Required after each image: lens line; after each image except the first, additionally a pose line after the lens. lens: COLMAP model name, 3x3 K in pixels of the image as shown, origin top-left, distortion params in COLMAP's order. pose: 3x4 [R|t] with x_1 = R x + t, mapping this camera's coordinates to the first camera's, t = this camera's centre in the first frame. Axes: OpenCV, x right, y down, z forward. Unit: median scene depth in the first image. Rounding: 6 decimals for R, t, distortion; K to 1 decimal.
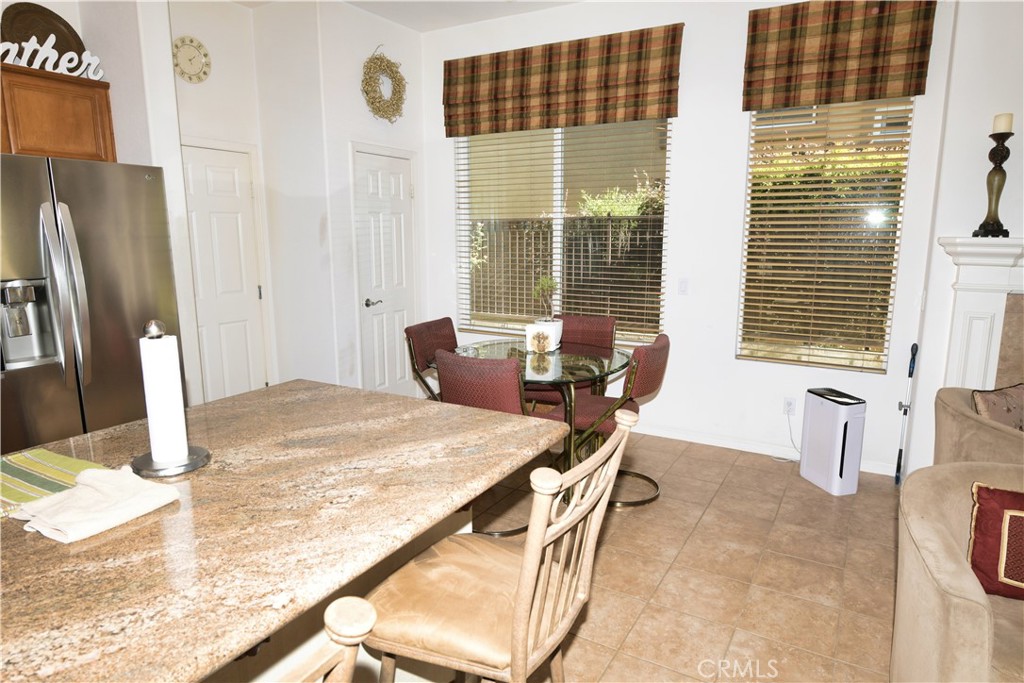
lens RADIAL K [[613.4, 0, 509.3], [0, 613.4, 347.5], [0, 0, 1]] dist [-0.003093, -0.000916]
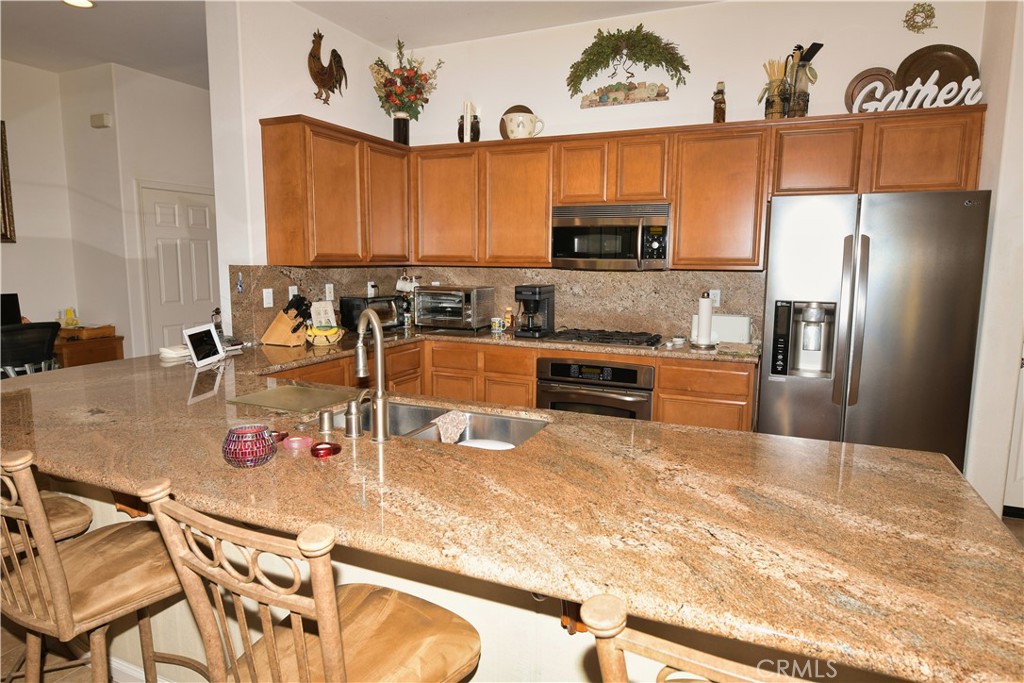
lens RADIAL K [[613.4, 0, 521.3], [0, 613.4, 341.6], [0, 0, 1]] dist [-0.003093, -0.000916]
pose [[0.125141, 0.138833, -0.982377, 0.483329], [-0.195684, 0.974164, 0.112745, -0.102917], [0.972650, 0.178127, 0.149075, 0.519493]]
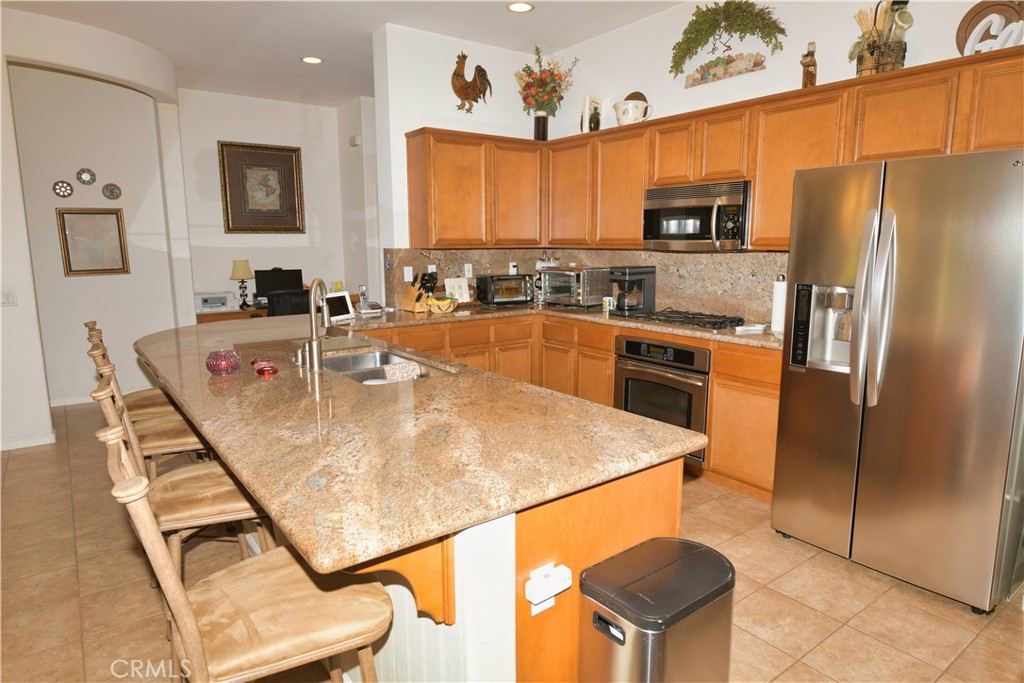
lens RADIAL K [[613.4, 0, 517.1], [0, 613.4, 340.1], [0, 0, 1]] dist [-0.003093, -0.000916]
pose [[-0.375362, 0.152548, -0.914239, 0.623002], [-0.170115, 0.958270, 0.229740, -0.291131], [0.911134, 0.241761, -0.333747, 1.513232]]
